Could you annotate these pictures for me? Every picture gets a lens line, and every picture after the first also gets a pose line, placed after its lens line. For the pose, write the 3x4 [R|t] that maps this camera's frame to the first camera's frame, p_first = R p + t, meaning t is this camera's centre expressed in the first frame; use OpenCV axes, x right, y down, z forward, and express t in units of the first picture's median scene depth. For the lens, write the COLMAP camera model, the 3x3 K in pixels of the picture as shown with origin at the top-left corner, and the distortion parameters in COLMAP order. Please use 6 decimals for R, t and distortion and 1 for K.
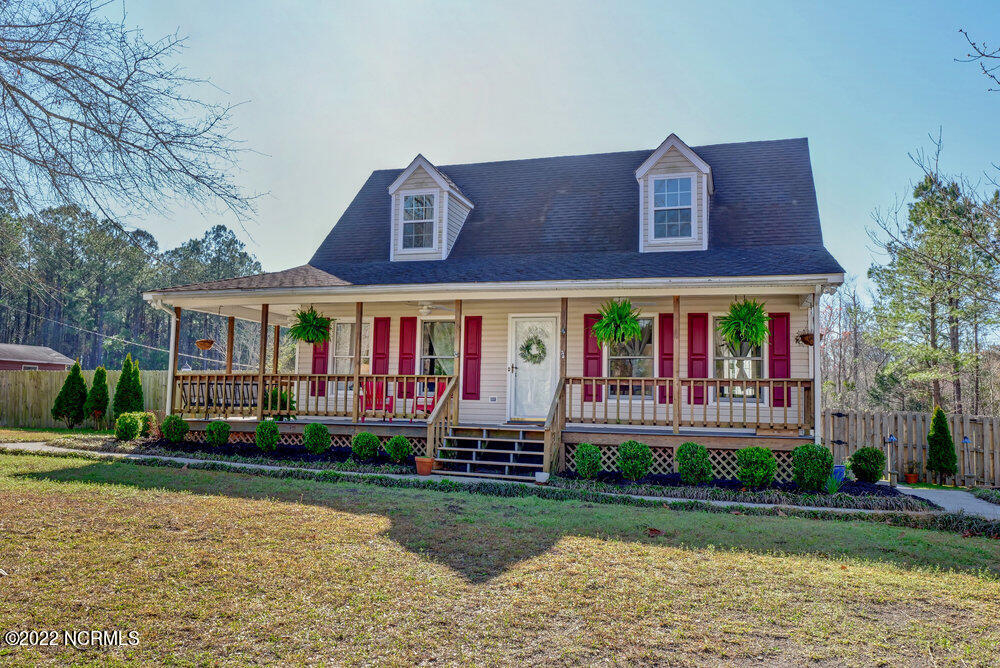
lens RADIAL K [[800.6, 0, 500.9], [0, 800.6, 333.4], [0, 0, 1]] dist [-0.043044, -0.005979]
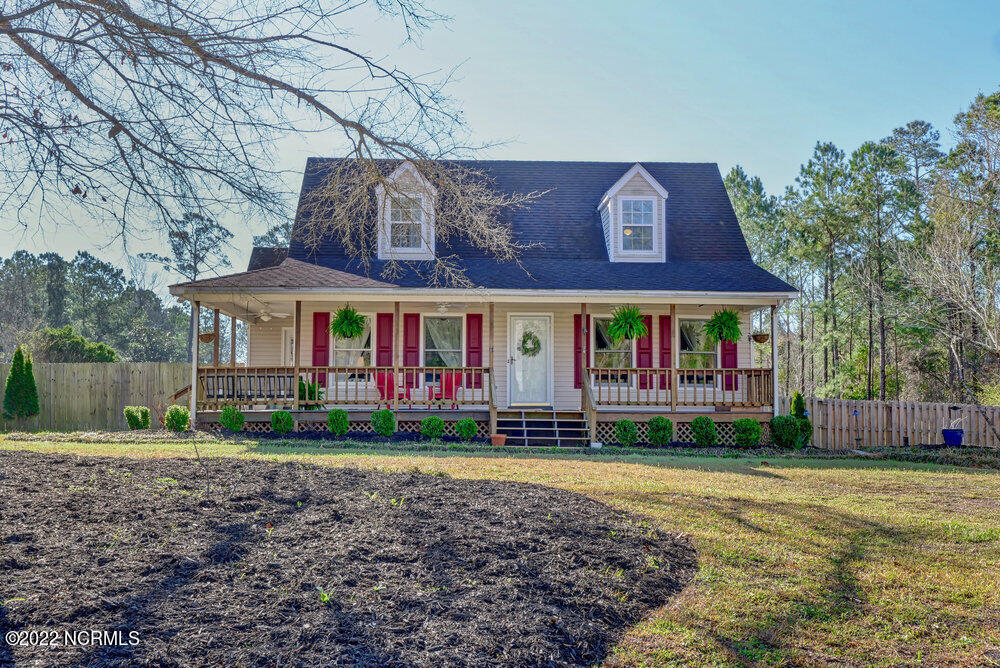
lens RADIAL K [[1036.2, 0, 498.6], [0, 1036.2, 336.9], [0, 0, 1]] dist [-0.016918, 0.000000]
pose [[0.936998, 0.005209, 0.349297, -0.519460], [-0.014474, 0.999609, 0.023920, -0.025207], [-0.349036, -0.027468, 0.936707, -0.379280]]
